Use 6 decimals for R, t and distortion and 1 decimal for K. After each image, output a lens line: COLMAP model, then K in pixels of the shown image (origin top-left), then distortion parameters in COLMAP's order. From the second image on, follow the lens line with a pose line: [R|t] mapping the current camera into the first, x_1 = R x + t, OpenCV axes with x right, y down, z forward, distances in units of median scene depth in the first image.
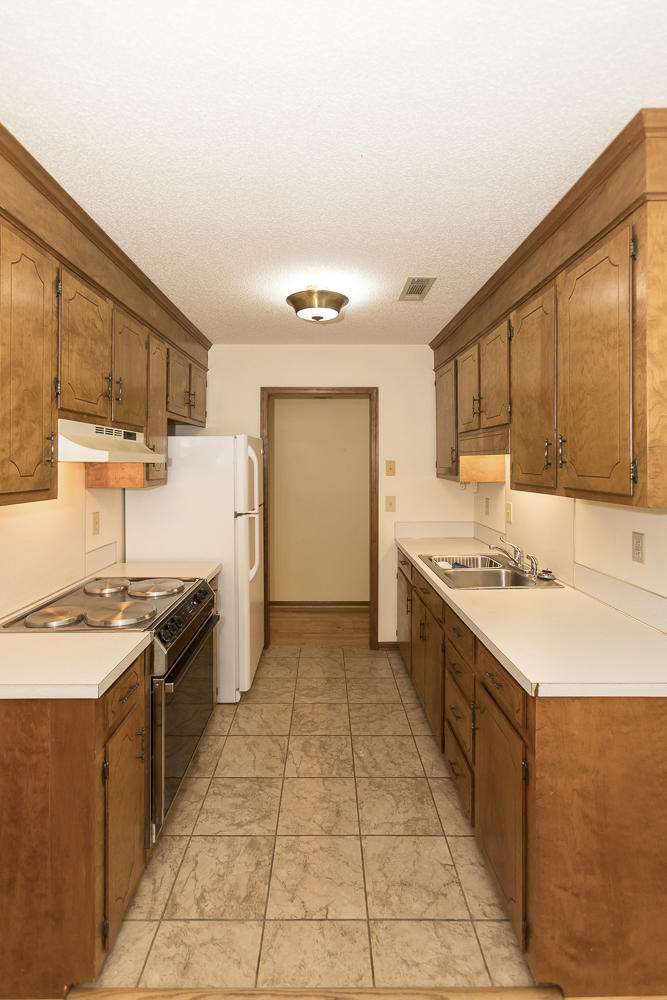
lens RADIAL K [[477.8, 0, 322.4], [0, 477.8, 468.3], [0, 0, 1]] dist [0.014594, 0.001432]
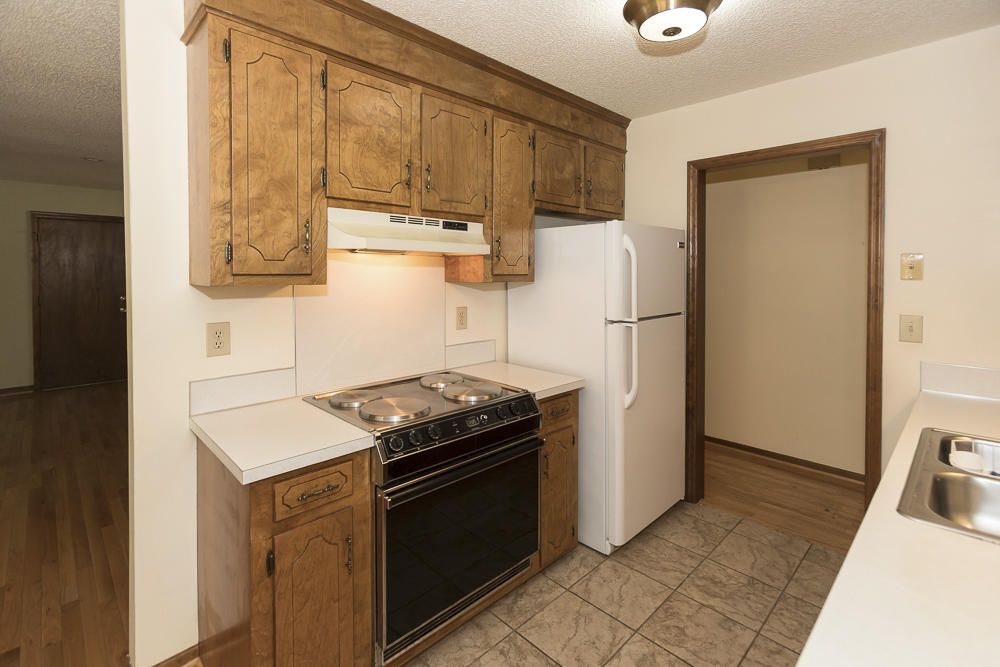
lens RADIAL K [[466.3, 0, 495.9], [0, 466.3, 281.8], [0, 0, 1]] dist [-0.014361, 0.010153]
pose [[0.696024, 0.017937, -0.717794, 0.358106], [-0.014147, 0.999836, 0.011267, 0.034398], [0.717879, 0.002313, 0.696164, 0.472305]]
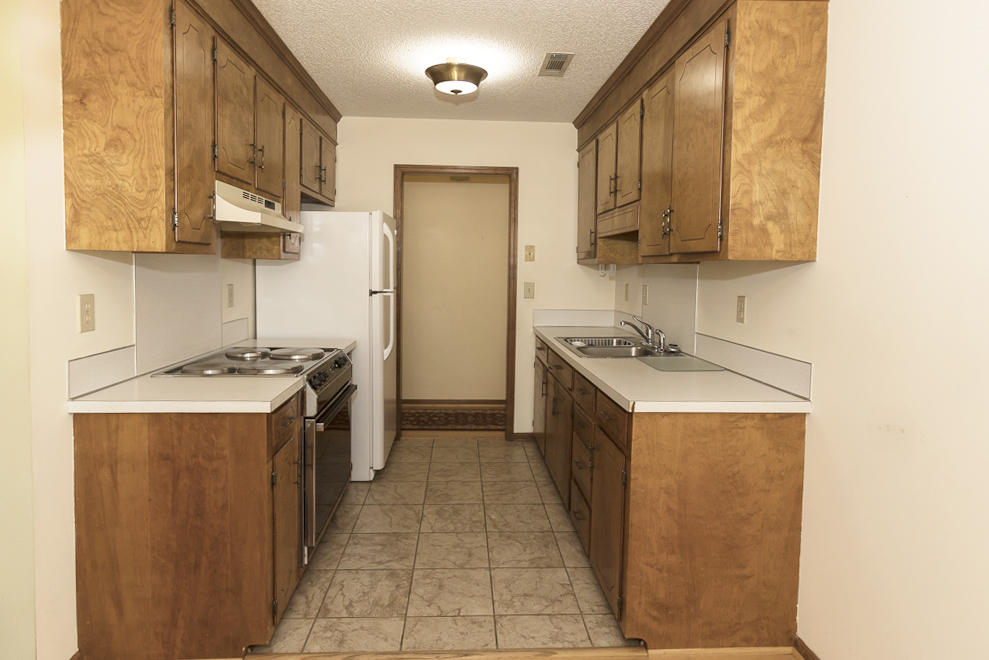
lens RADIAL K [[577.5, 0, 482.0], [0, 577.5, 308.9], [0, 0, 1]] dist [0.025257, 0.000248]
pose [[0.998962, 0.012191, 0.043880, -0.005146], [-0.014655, 0.998308, 0.056263, 0.086344], [-0.043120, -0.056847, 0.997451, -0.288147]]
